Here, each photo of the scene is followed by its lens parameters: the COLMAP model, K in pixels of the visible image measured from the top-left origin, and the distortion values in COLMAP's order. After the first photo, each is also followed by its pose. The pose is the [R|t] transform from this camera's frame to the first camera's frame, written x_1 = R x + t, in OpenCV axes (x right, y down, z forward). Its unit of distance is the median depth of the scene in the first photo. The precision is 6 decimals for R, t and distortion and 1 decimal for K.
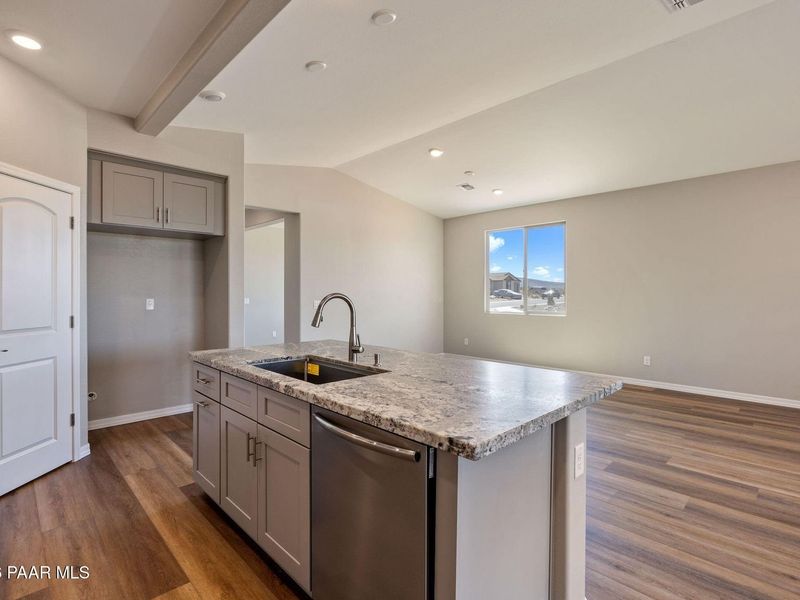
lens RADIAL K [[395.1, 0, 398.0], [0, 395.1, 296.5], [0, 0, 1]] dist [-0.002923, 0.001814]
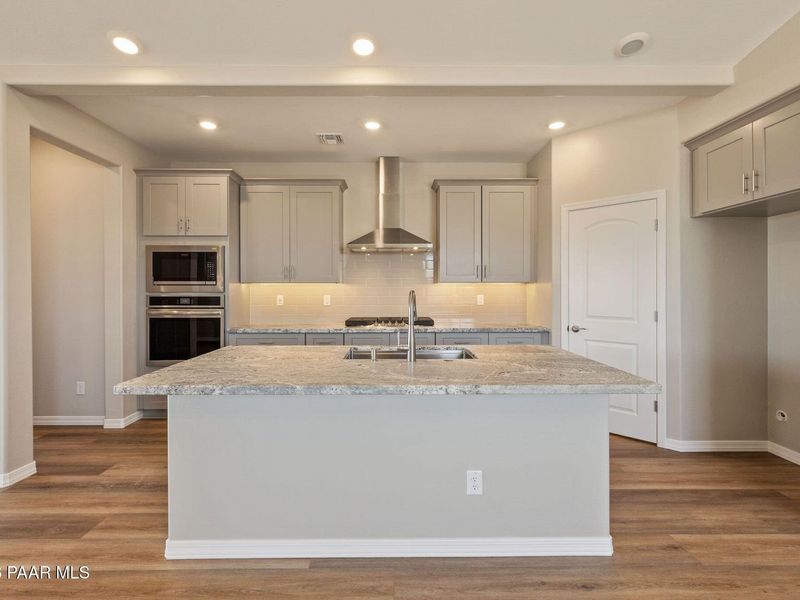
lens RADIAL K [[395.1, 0, 395.2], [0, 395.1, 289.4], [0, 0, 1]] dist [-0.002923, 0.001814]
pose [[-0.680549, 0.000761, -0.732702, 0.415369], [-0.002523, 0.999991, 0.003381, -0.009469], [0.732698, 0.004150, -0.680541, 1.102894]]
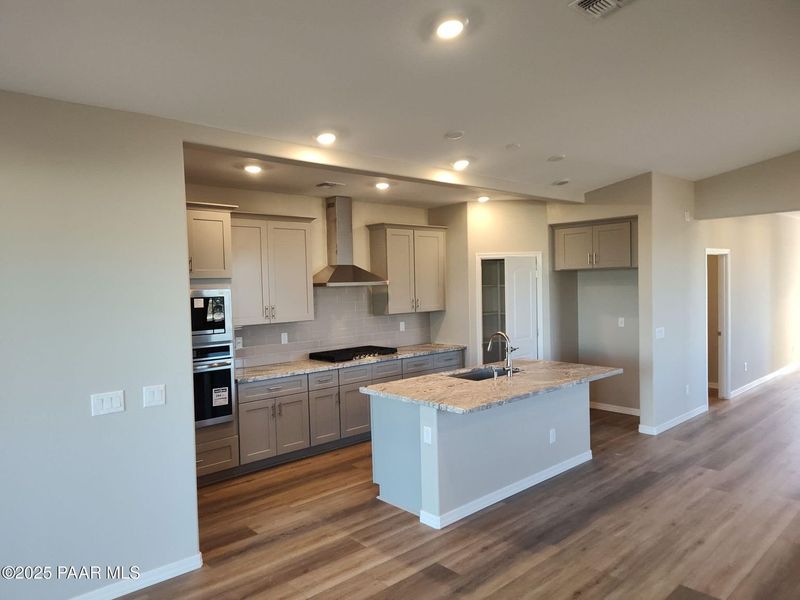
lens RADIAL K [[544.6, 0, 404.1], [0, 544.6, 297.1], [0, 0, 1]] dist [0.033384, -0.025921]
pose [[-0.012797, 0.024792, -0.999611, 1.383749], [0.018229, 0.999532, 0.024557, -0.141503], [0.999752, -0.017907, -0.013243, 0.416807]]
